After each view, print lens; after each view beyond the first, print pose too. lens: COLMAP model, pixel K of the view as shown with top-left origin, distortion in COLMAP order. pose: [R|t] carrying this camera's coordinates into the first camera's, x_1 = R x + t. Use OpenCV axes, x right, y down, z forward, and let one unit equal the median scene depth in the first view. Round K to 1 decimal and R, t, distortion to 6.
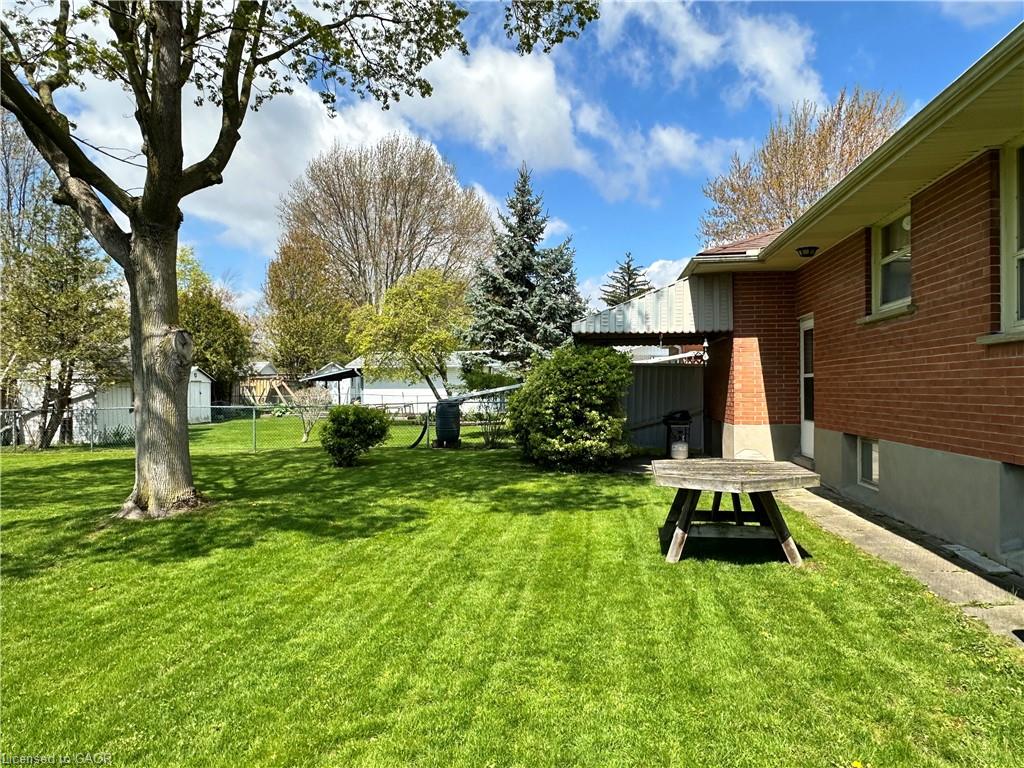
lens RADIAL K [[708.5, 0, 512.7], [0, 708.5, 387.5], [0, 0, 1]] dist [-0.002026, 0.000105]
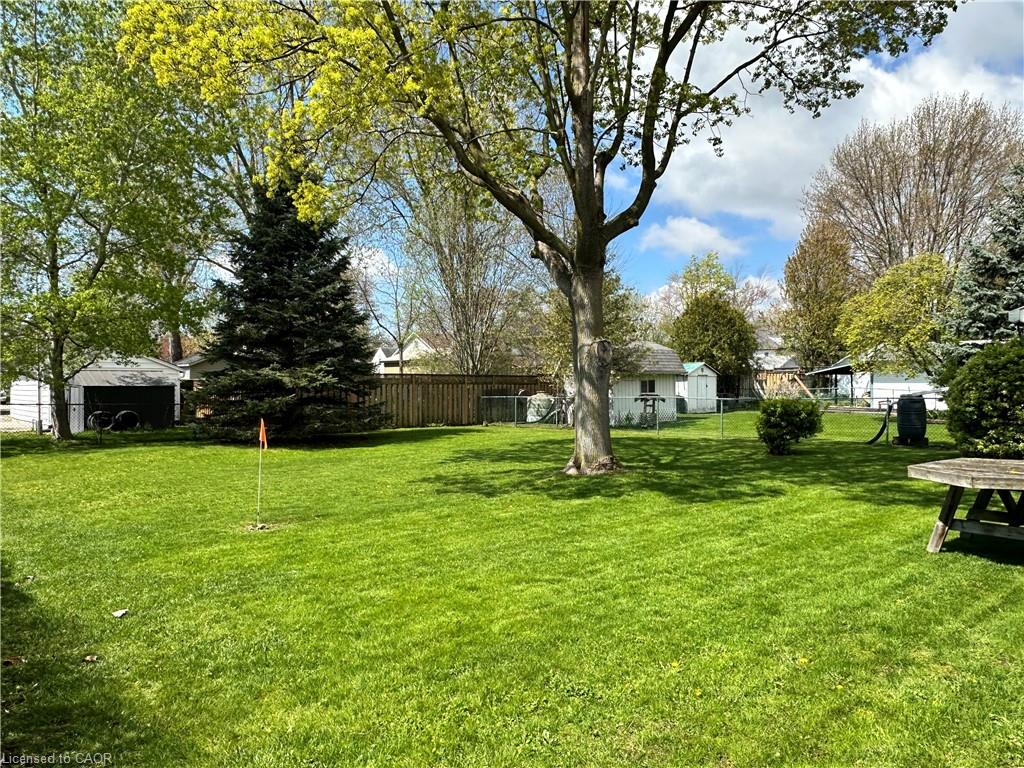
lens RADIAL K [[708.5, 0, 512.7], [0, 708.5, 387.5], [0, 0, 1]] dist [-0.002026, 0.000105]
pose [[0.739428, 0.009759, -0.673165, 0.220022], [-0.002934, 0.999932, 0.011273, -0.003019], [0.673230, -0.006361, 0.739406, -0.089137]]
